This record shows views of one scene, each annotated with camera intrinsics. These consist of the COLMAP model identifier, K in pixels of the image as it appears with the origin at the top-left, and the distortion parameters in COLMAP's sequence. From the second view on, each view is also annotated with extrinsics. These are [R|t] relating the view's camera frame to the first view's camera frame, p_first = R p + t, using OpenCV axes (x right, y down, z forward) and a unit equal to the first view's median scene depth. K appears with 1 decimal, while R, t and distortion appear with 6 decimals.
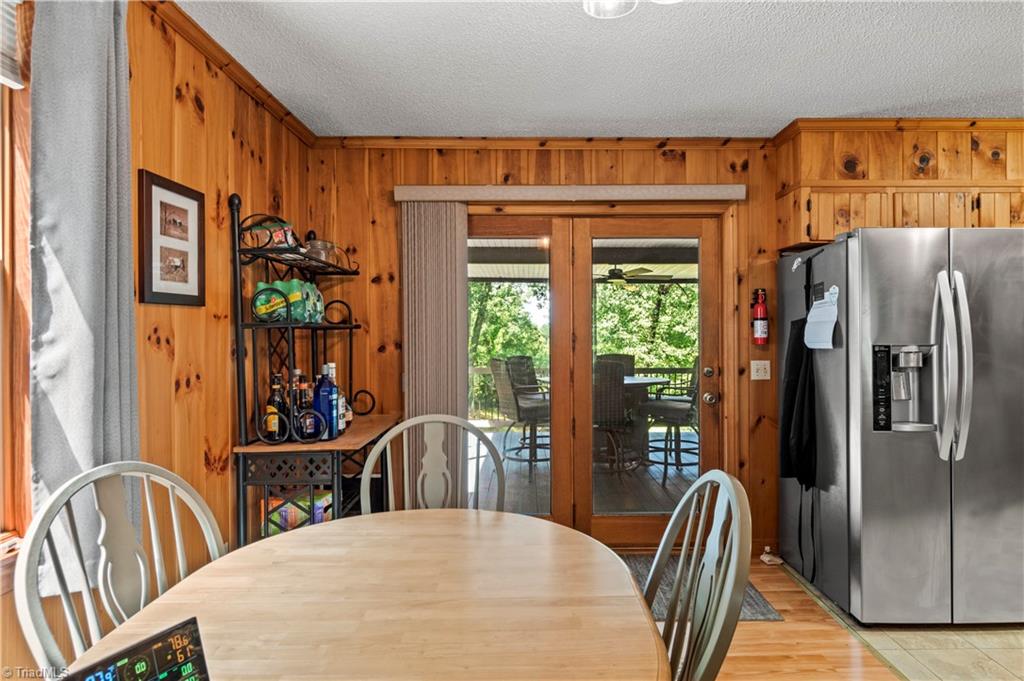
lens RADIAL K [[588.2, 0, 542.0], [0, 588.2, 328.3], [0, 0, 1]] dist [-0.014043, -0.003977]
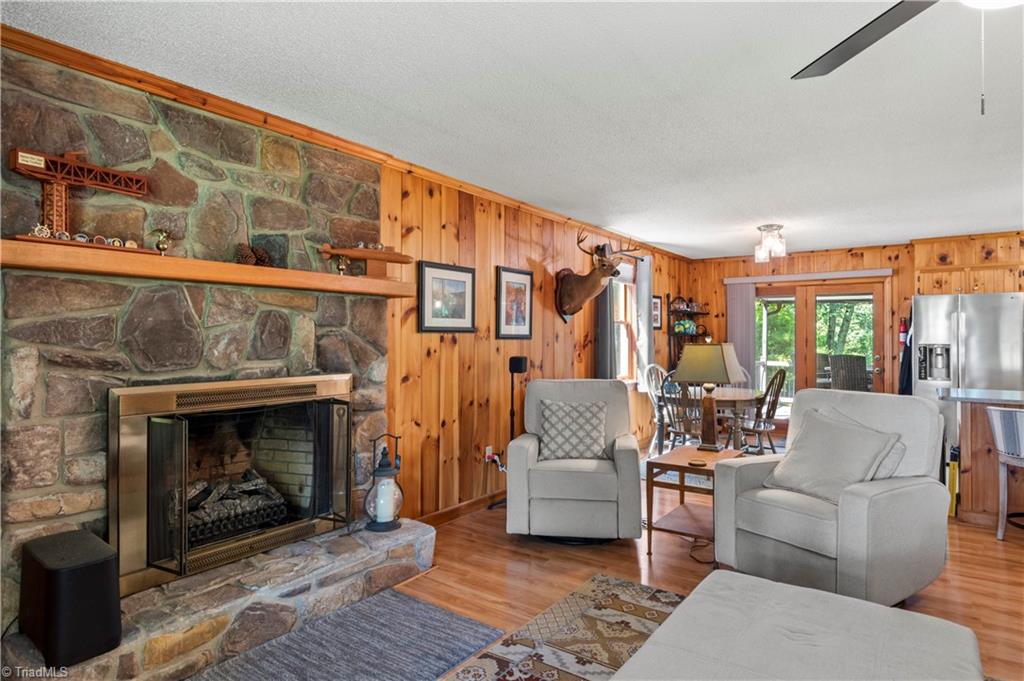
lens RADIAL K [[588.2, 0, 515.1], [0, 588.2, 336.5], [0, 0, 1]] dist [-0.014043, -0.003977]
pose [[0.799756, 0.004160, -0.600311, 0.554095], [-0.001367, 0.999986, 0.005108, -0.009891], [0.600323, -0.003264, 0.799751, -1.569486]]
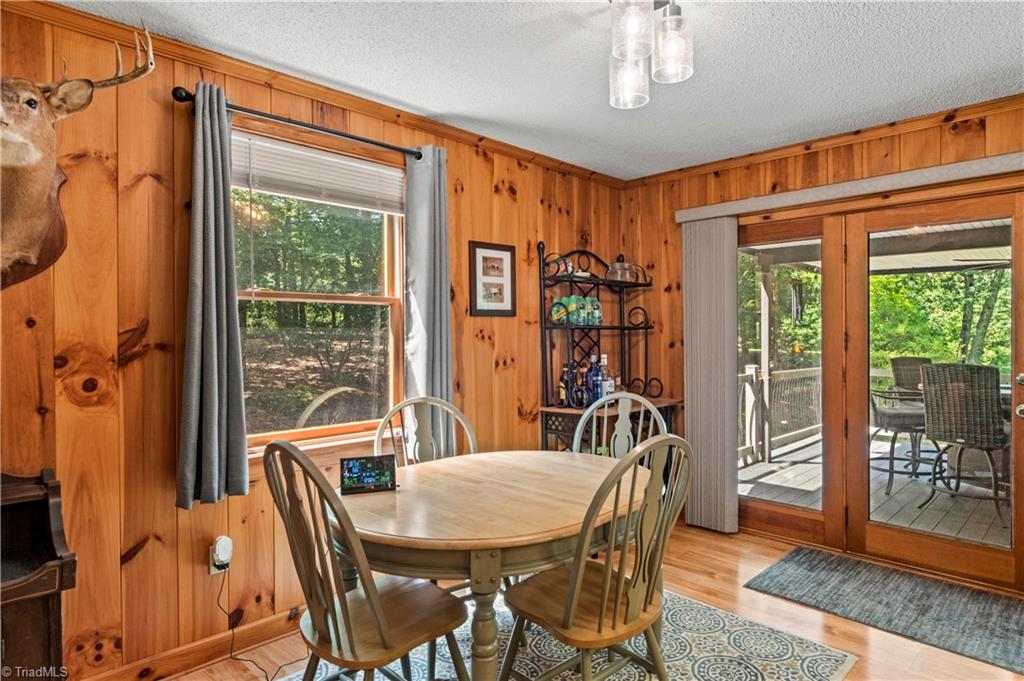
lens RADIAL K [[588.2, 0, 520.5], [0, 588.2, 335.2], [0, 0, 1]] dist [-0.014043, -0.003977]
pose [[0.688468, 0.003154, -0.725260, 0.427858], [0.007549, 0.999905, 0.011514, -0.002599], [0.725228, -0.013402, 0.688379, -0.074646]]
